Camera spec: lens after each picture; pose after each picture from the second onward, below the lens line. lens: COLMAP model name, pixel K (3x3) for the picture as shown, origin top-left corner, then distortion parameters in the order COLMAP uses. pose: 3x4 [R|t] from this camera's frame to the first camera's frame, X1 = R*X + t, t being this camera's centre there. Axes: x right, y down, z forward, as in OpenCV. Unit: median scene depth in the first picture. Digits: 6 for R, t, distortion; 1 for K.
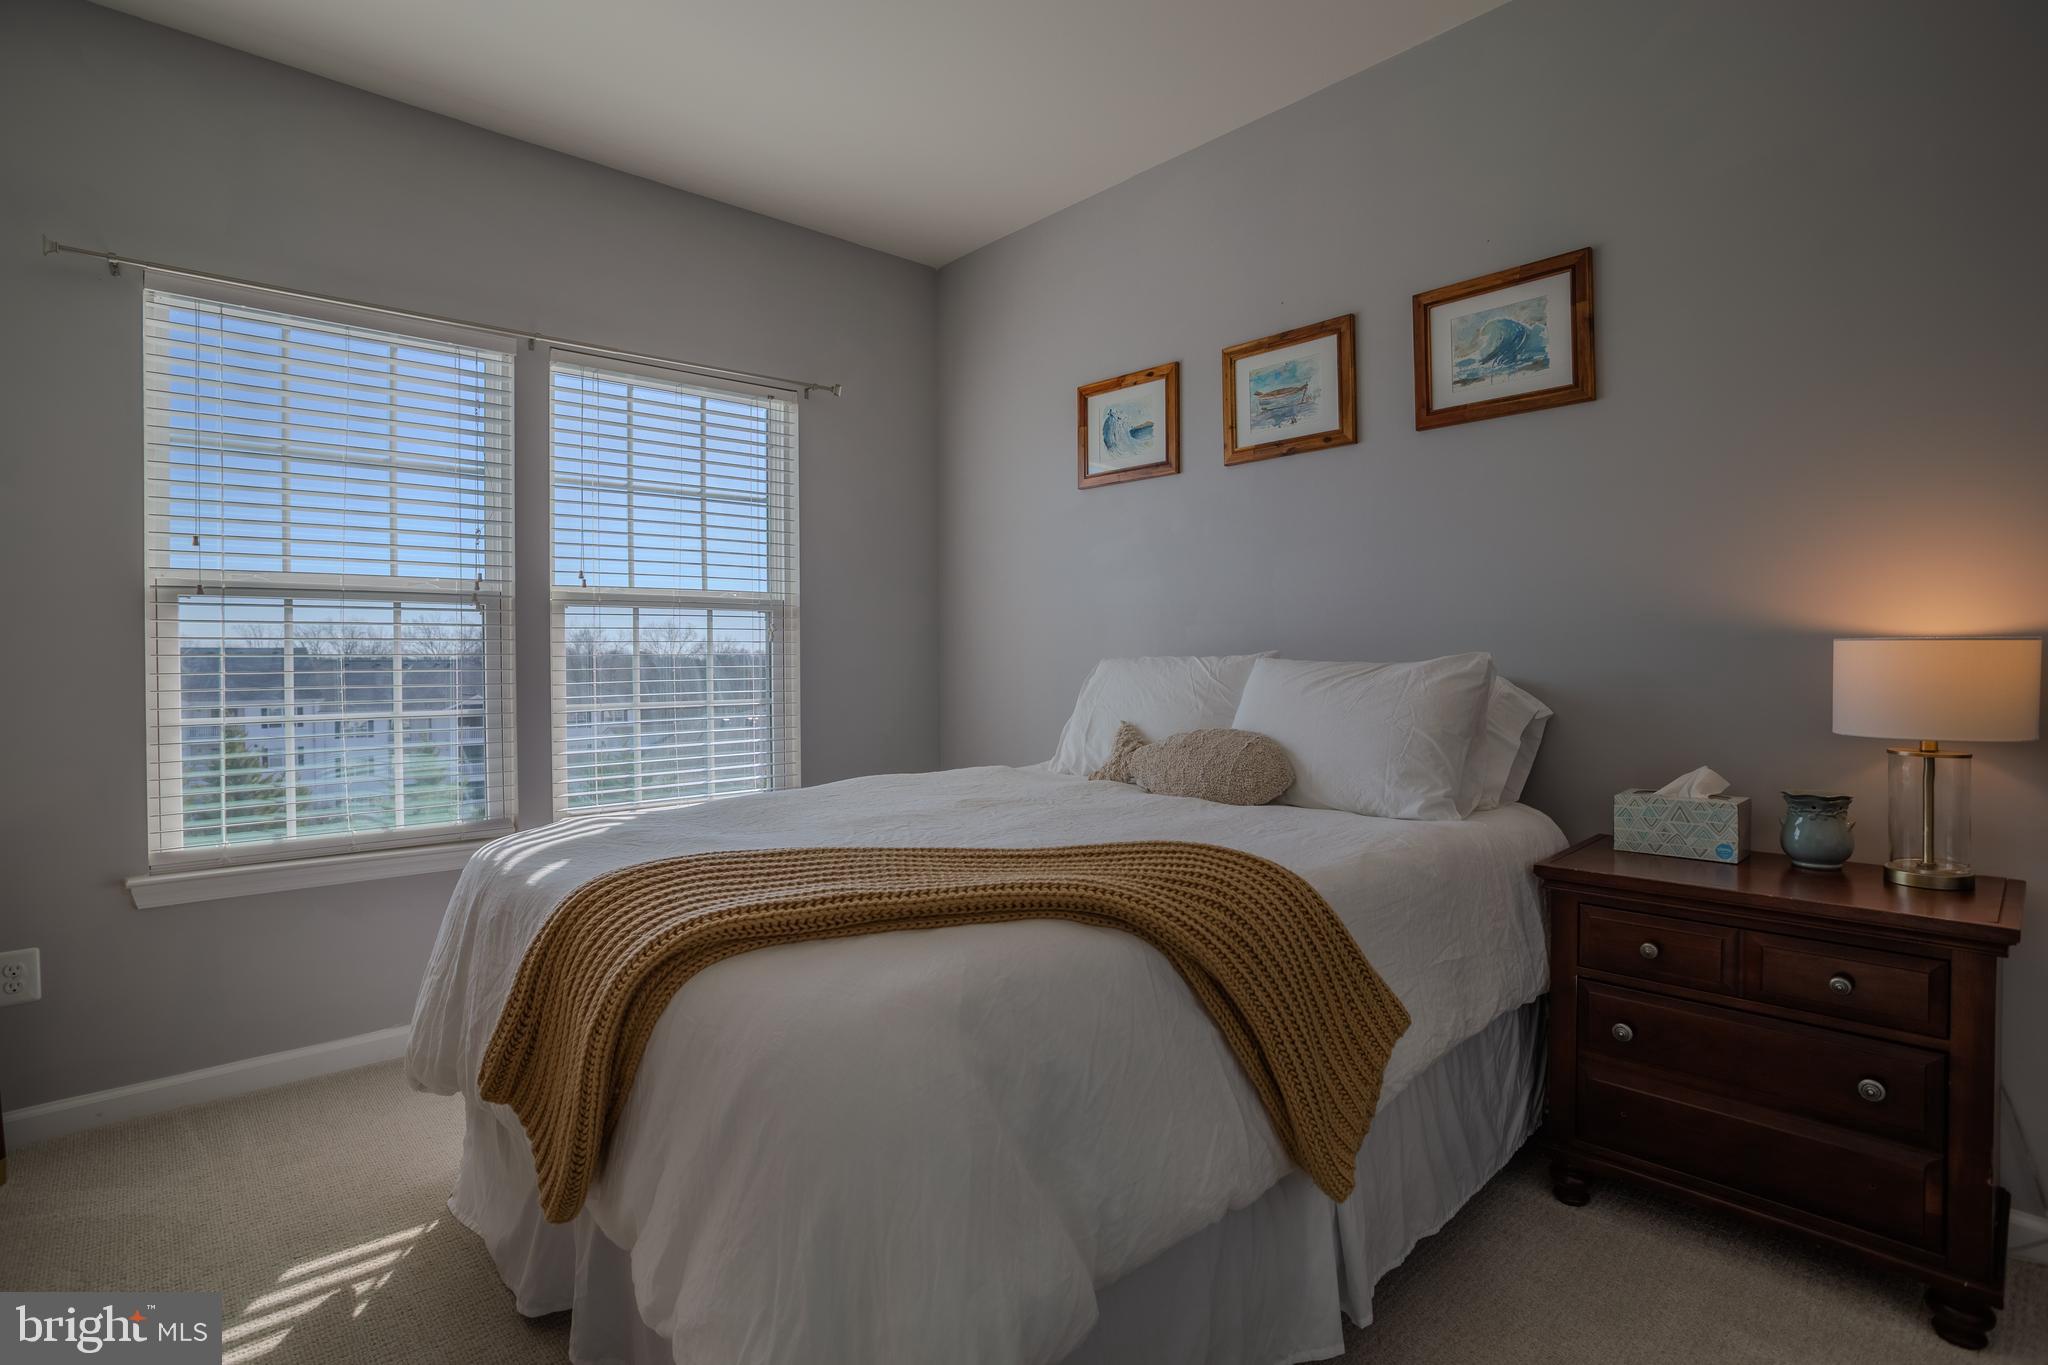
lens RADIAL K [[962.5, 0, 1024.0], [0, 962.5, 682.5], [0, 0, 1]] dist [-0.002463, -0.000471]
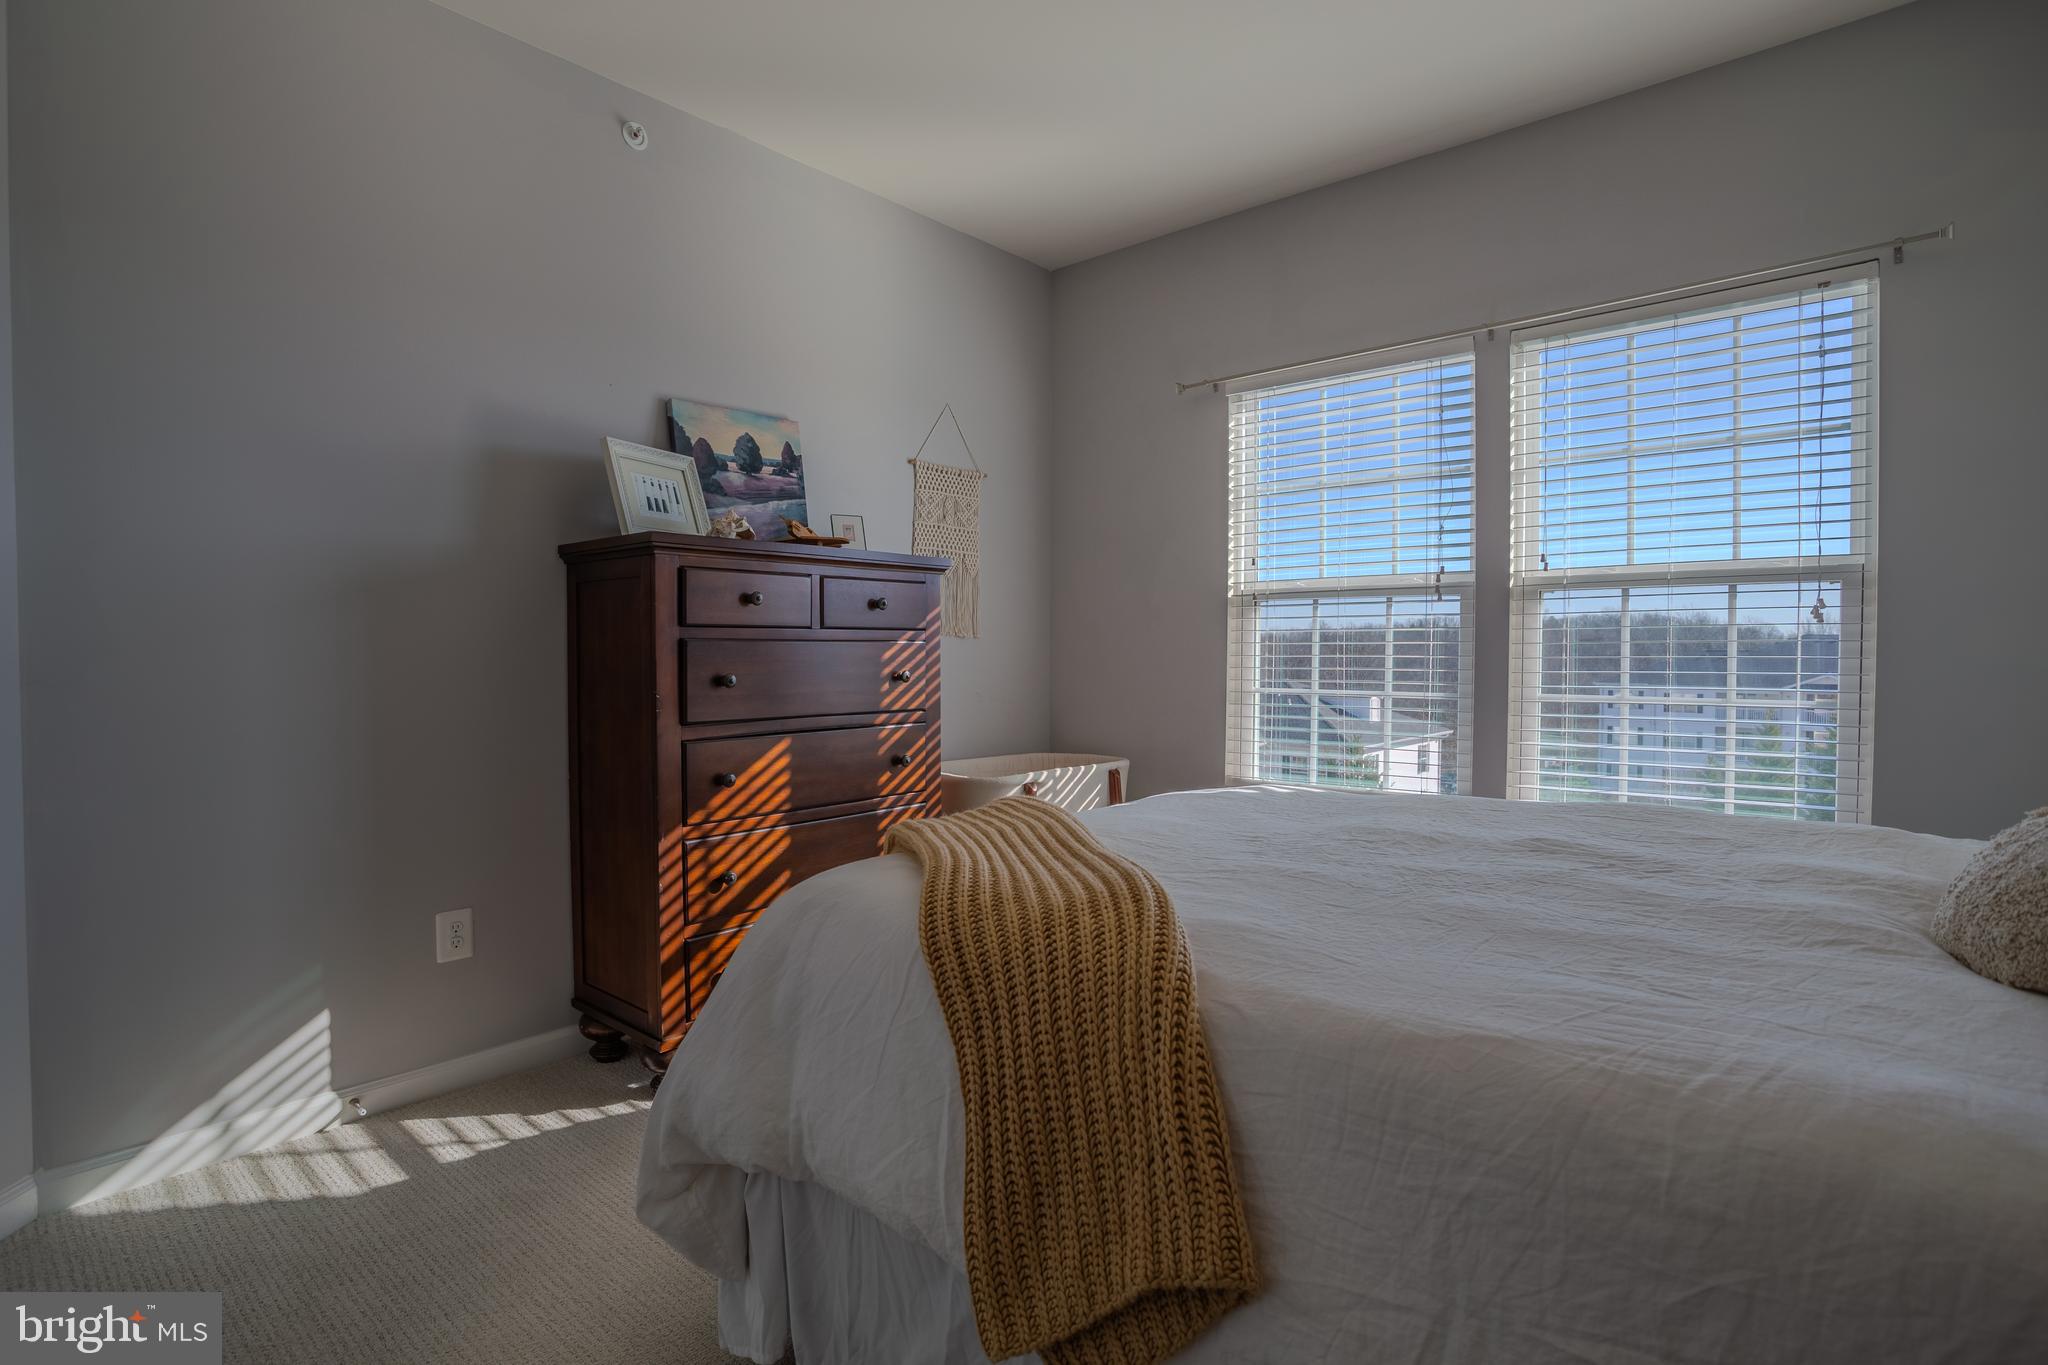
lens RADIAL K [[998.7, 0, 1019.6], [0, 998.7, 672.5], [0, 0, 1]] dist [-0.082462, 0.038692]
pose [[0.156790, 0.028522, -0.987220, 0.412322], [-0.023362, 0.999410, 0.025164, -0.010762], [0.987356, 0.019118, 0.157364, 0.338326]]
